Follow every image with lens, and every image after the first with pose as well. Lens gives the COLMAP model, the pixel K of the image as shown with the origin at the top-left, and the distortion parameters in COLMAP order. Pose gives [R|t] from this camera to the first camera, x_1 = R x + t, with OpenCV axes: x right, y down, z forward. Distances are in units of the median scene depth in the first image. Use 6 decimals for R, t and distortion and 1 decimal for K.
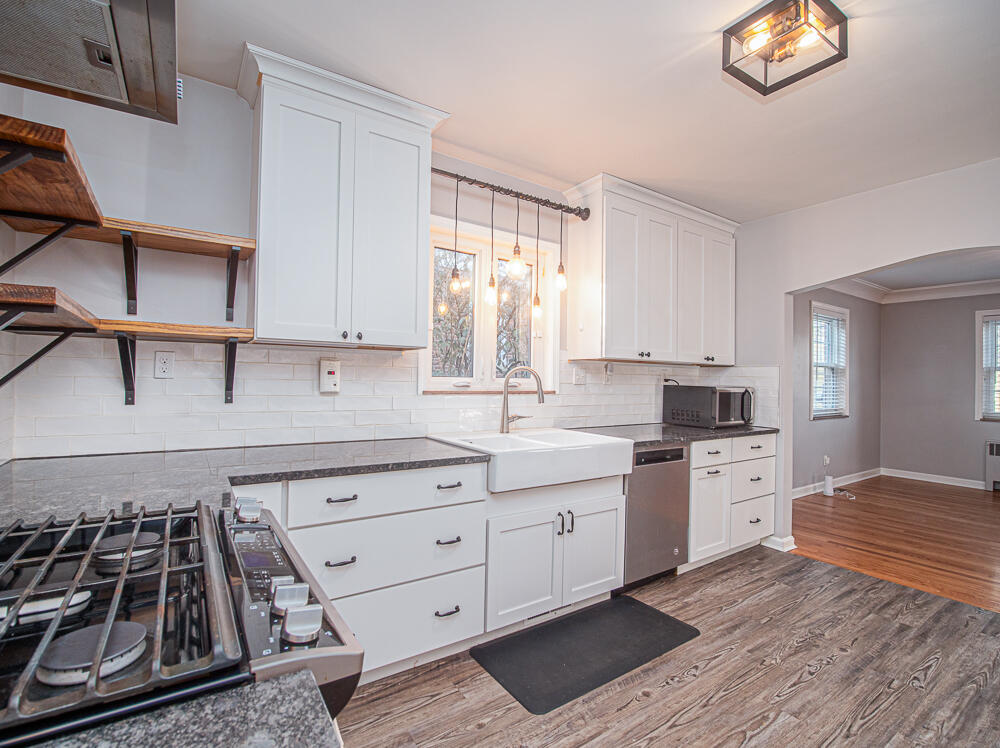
lens RADIAL K [[471.7, 0, 493.9], [0, 471.7, 373.1], [0, 0, 1]] dist [-0.014607, -0.001086]
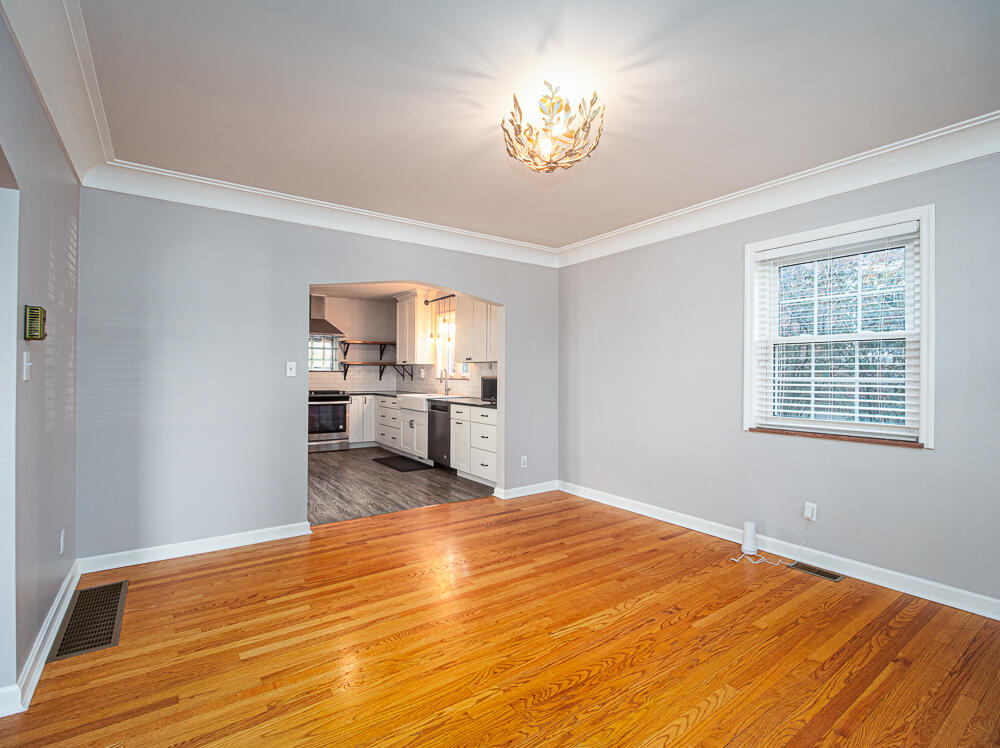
lens RADIAL K [[471.7, 0, 493.9], [0, 471.7, 373.1], [0, 0, 1]] dist [-0.014607, -0.001086]
pose [[0.008288, -0.016379, -0.999832, 2.602763], [0.005988, 0.999849, -0.016330, 0.058189], [0.999948, -0.005851, 0.008385, 1.284725]]
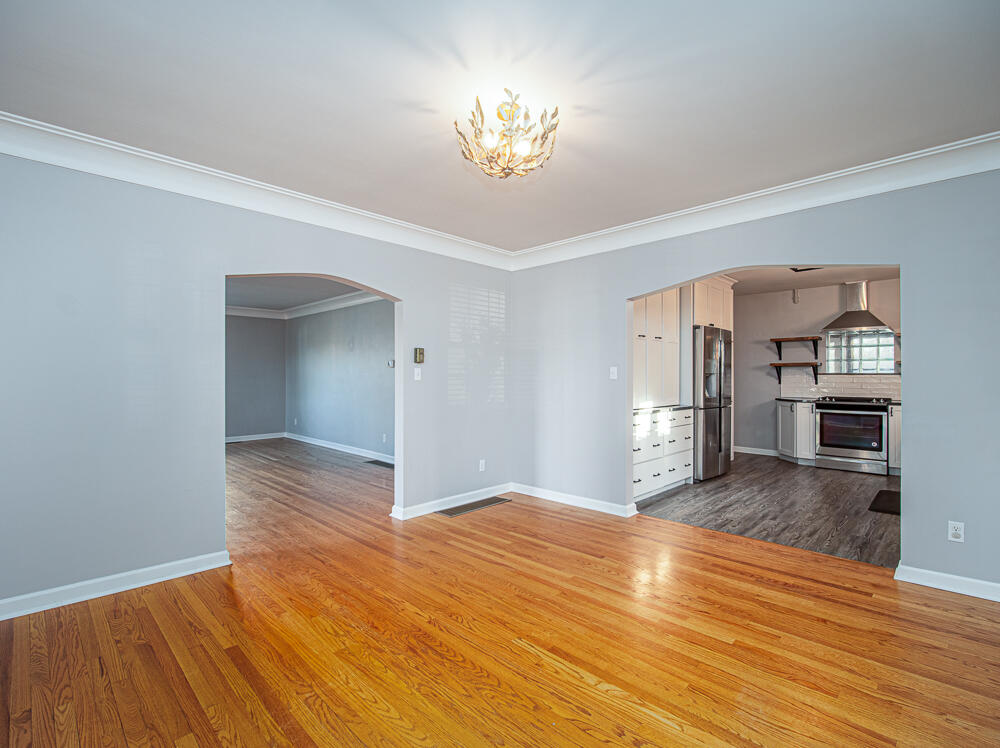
lens RADIAL K [[471.7, 0, 493.9], [0, 471.7, 373.1], [0, 0, 1]] dist [-0.014607, -0.001086]
pose [[-0.981061, -0.015205, -0.193103, 1.969754], [-0.011431, 0.999722, -0.020645, 0.058991], [0.193363, -0.018047, -0.980961, 2.203862]]
